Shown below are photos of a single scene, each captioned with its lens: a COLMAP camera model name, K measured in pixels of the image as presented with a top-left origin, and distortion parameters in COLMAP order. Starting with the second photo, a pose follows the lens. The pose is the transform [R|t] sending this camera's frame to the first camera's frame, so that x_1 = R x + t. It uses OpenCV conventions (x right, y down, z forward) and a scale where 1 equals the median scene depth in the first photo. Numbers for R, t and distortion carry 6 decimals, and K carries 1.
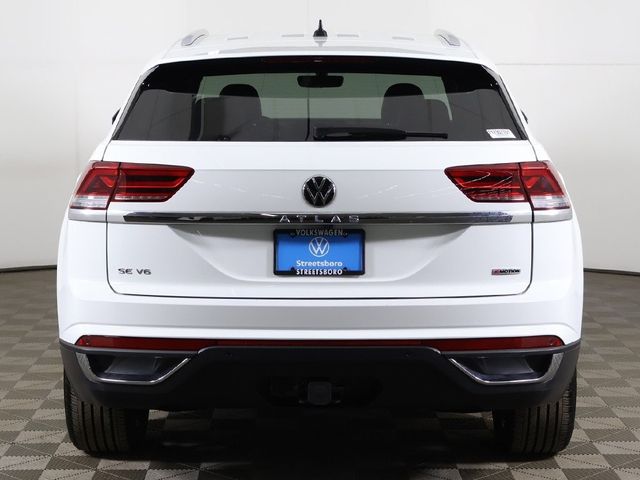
lens RADIAL K [[1062.8, 0, 320.0], [0, 1062.8, 240.0], [0, 0, 1]] dist [0.206532, 0.019239]
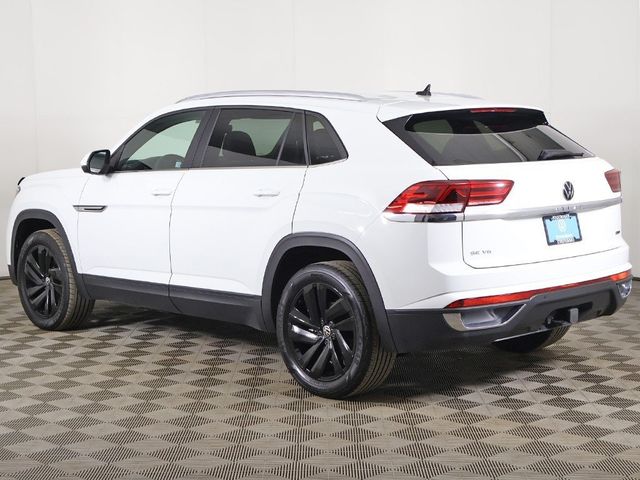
lens RADIAL K [[1062.8, 0, 320.0], [0, 1062.8, 240.0], [0, 0, 1]] dist [0.206532, 0.019239]
pose [[0.750175, -0.082962, 0.656015, -1.313960], [0.115574, 0.993277, -0.006550, -0.003837], [-0.651061, 0.080732, 0.754720, 0.025074]]
